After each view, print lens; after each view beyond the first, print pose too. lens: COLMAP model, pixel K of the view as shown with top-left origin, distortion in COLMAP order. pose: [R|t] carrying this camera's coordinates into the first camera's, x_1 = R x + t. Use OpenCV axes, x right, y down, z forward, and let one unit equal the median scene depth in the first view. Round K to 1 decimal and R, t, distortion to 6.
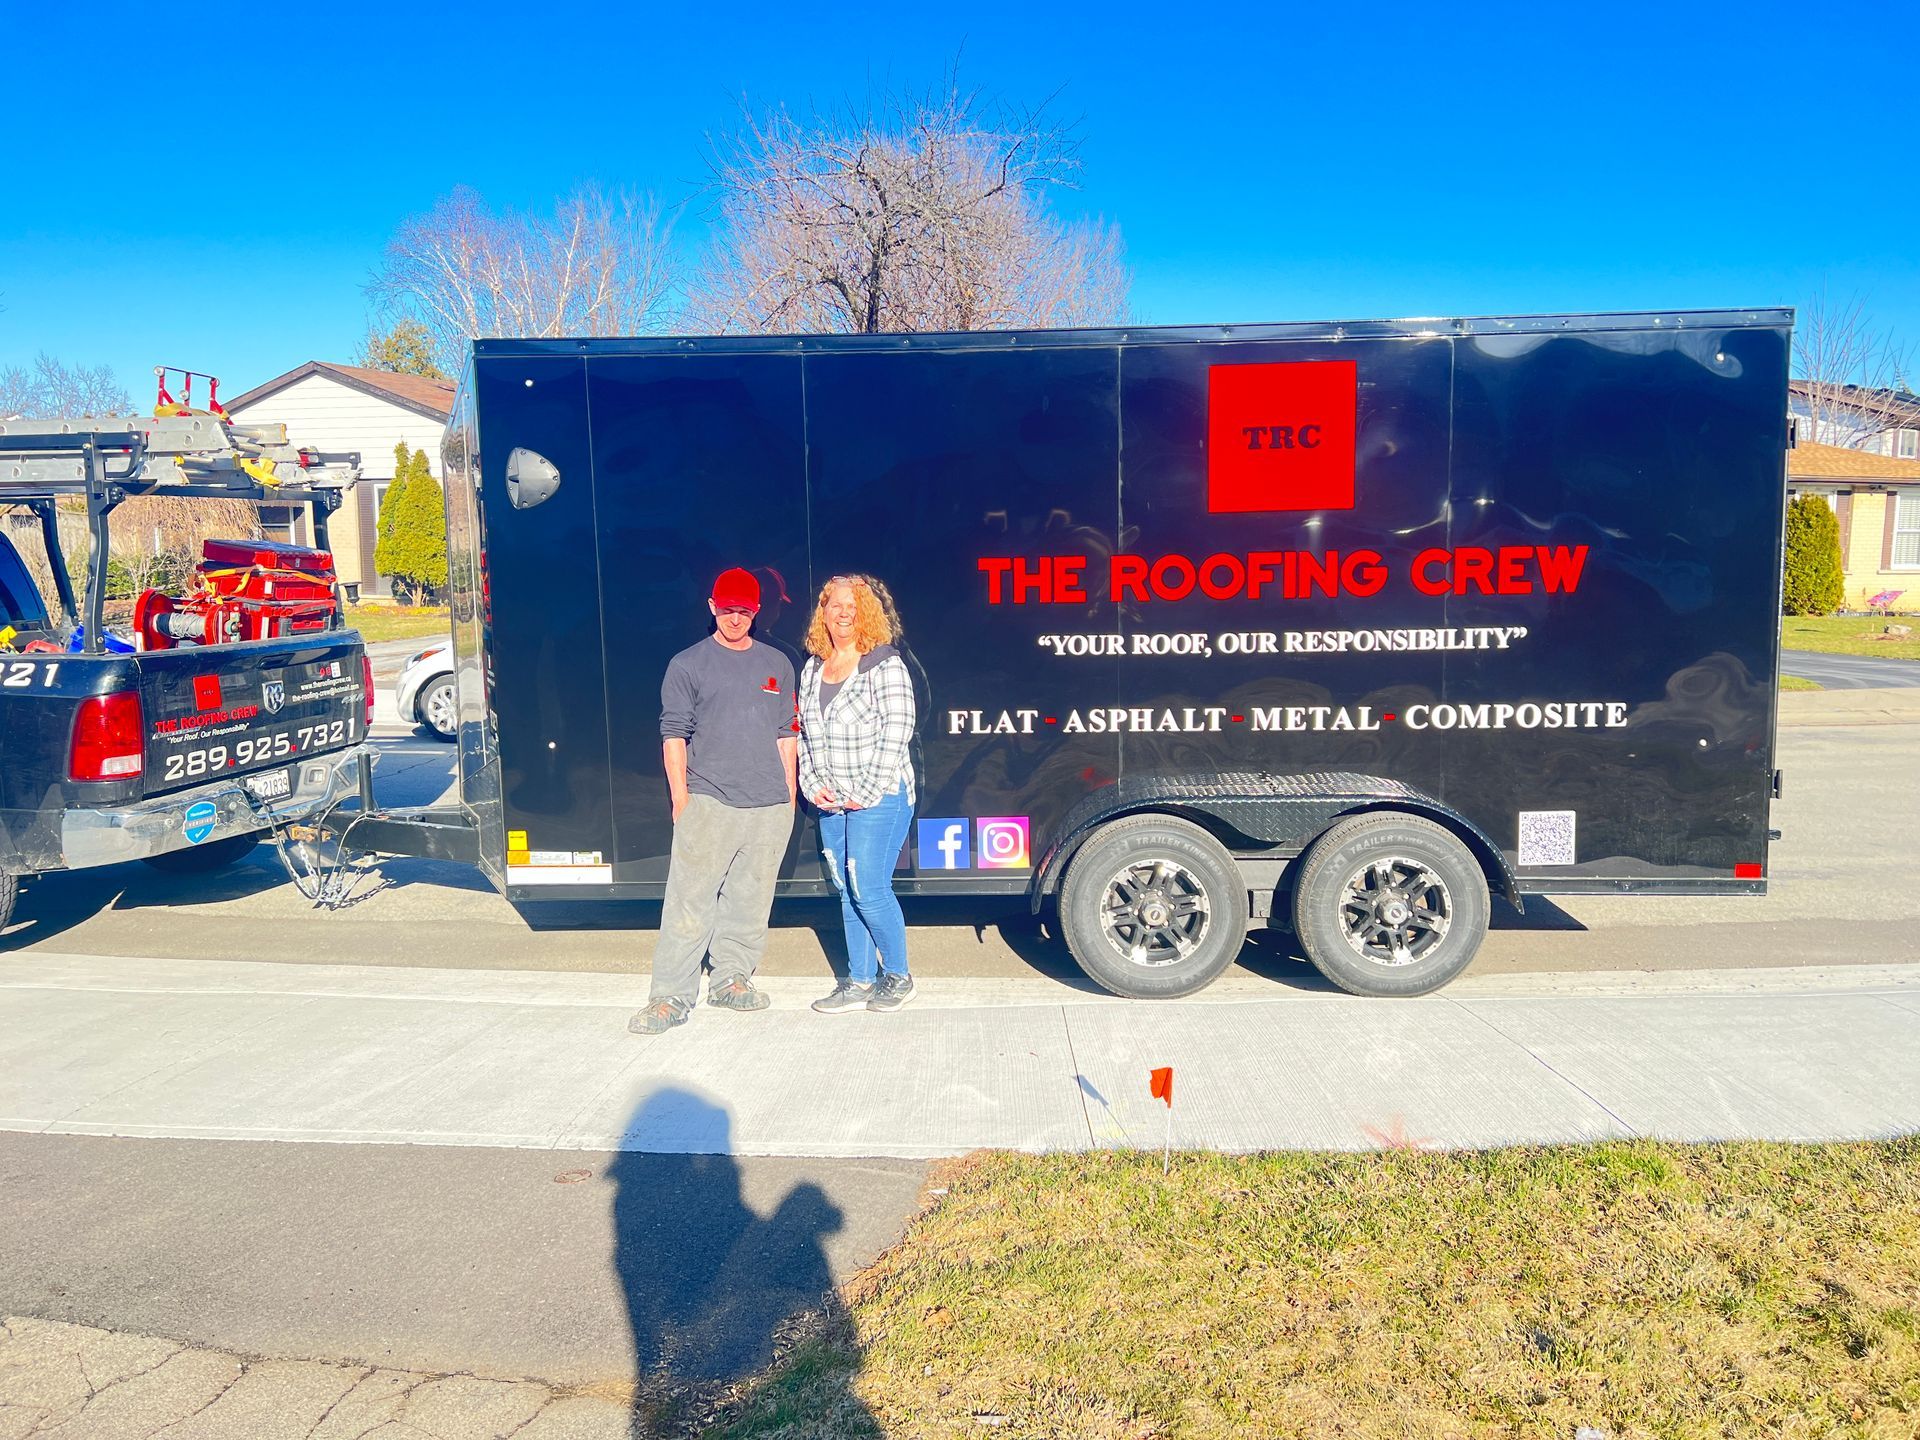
lens RADIAL K [[1496.2, 0, 887.4], [0, 1496.2, 752.6], [0, 0, 1]] dist [0.069130, -0.091469]
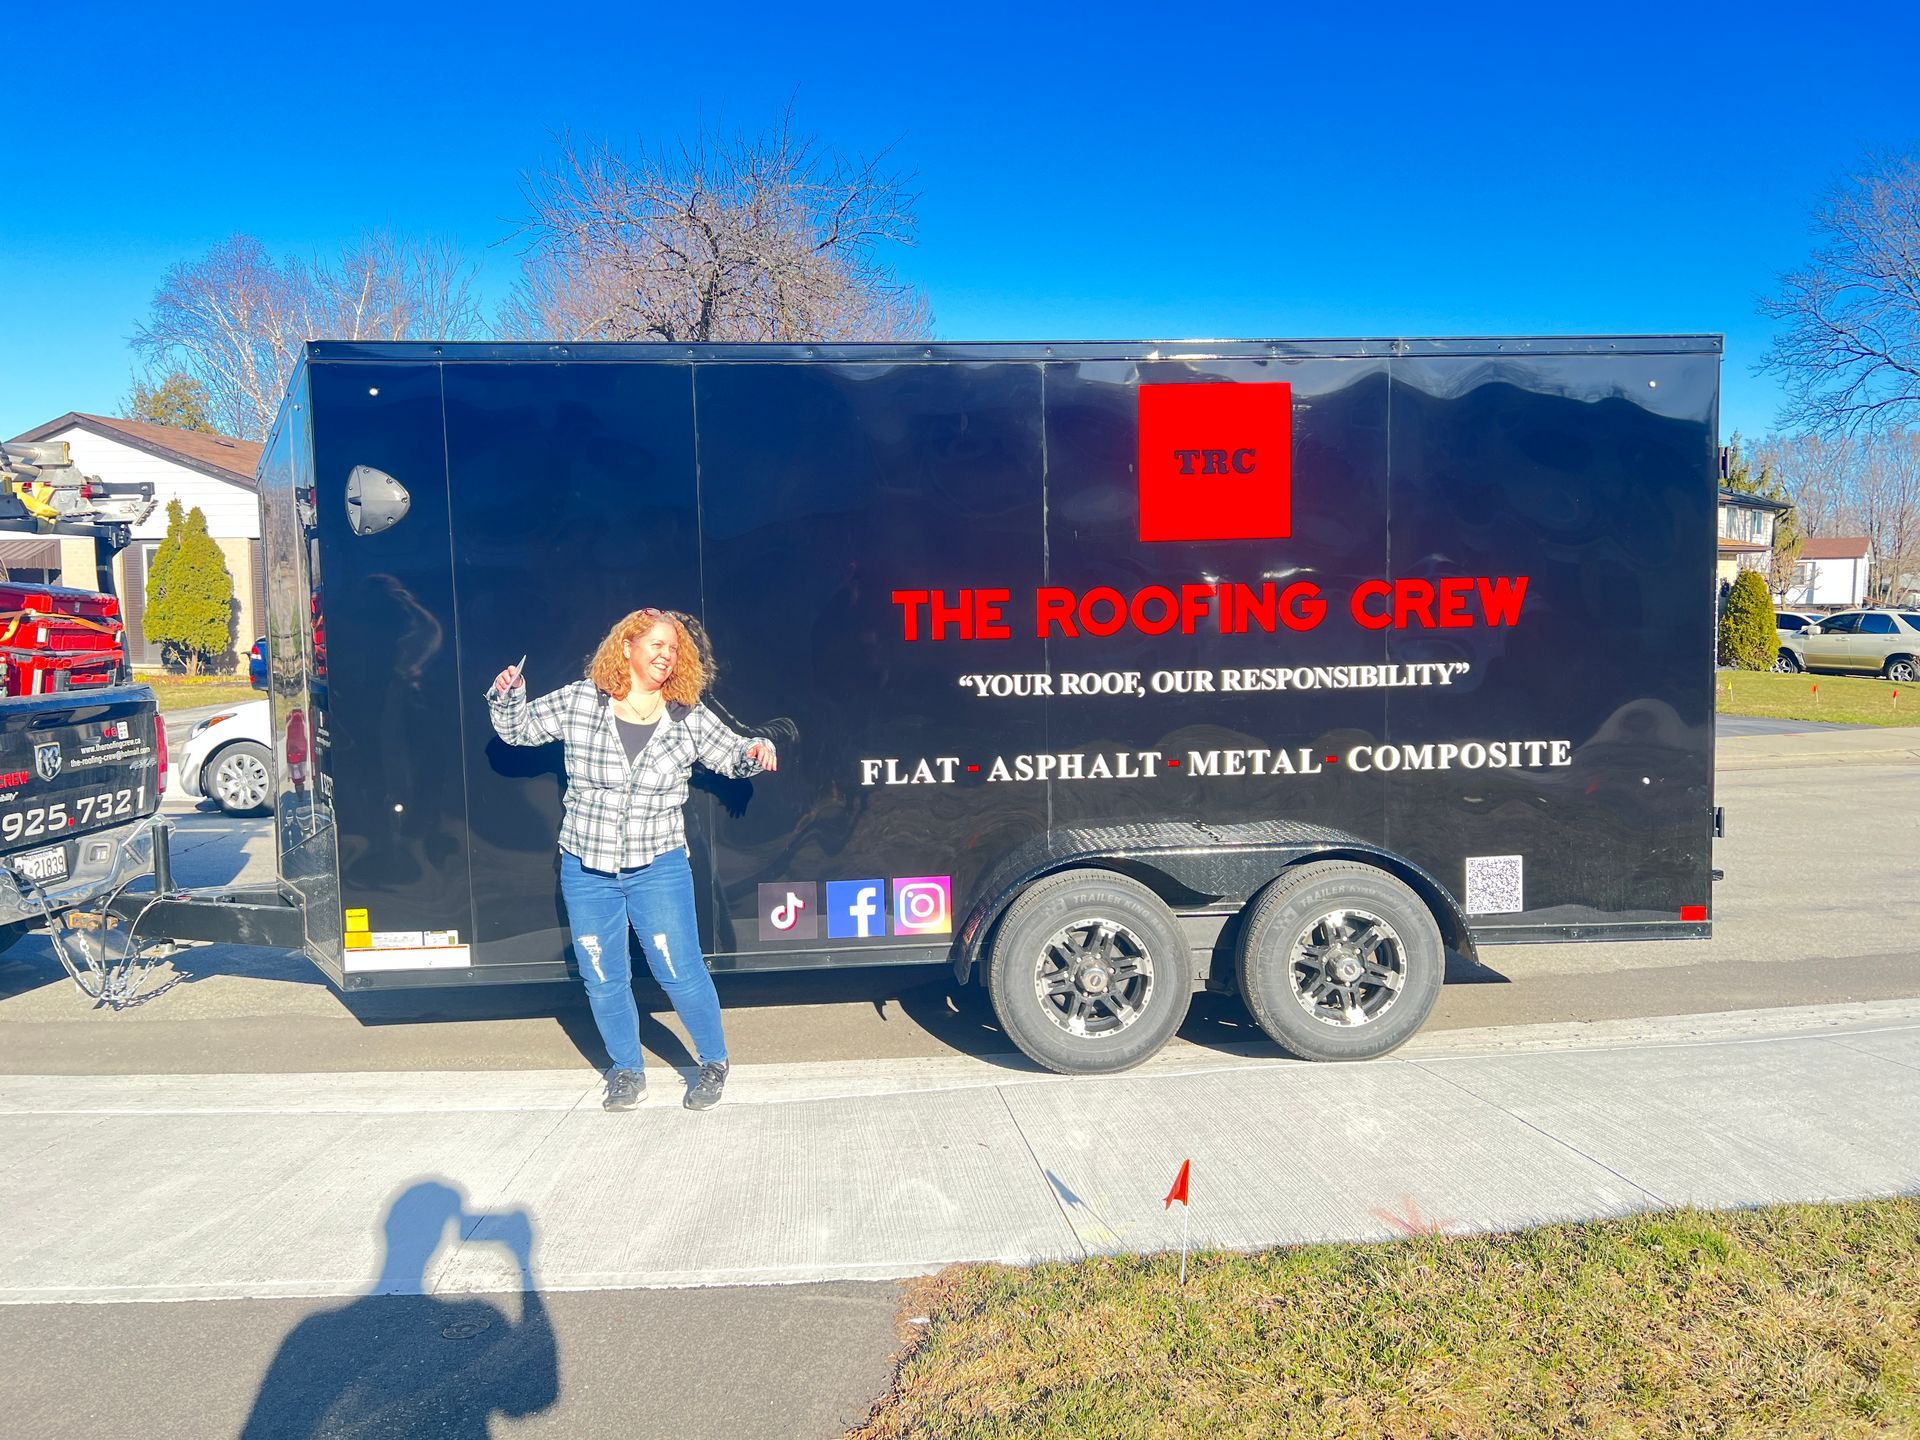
lens RADIAL K [[1496.2, 0, 887.4], [0, 1496.2, 752.6], [0, 0, 1]] dist [0.069130, -0.091469]
pose [[0.990656, -0.013943, 0.135671, -0.066535], [0.020472, 0.998692, -0.046849, 0.010367], [-0.134840, 0.049188, 0.989646, 0.109938]]
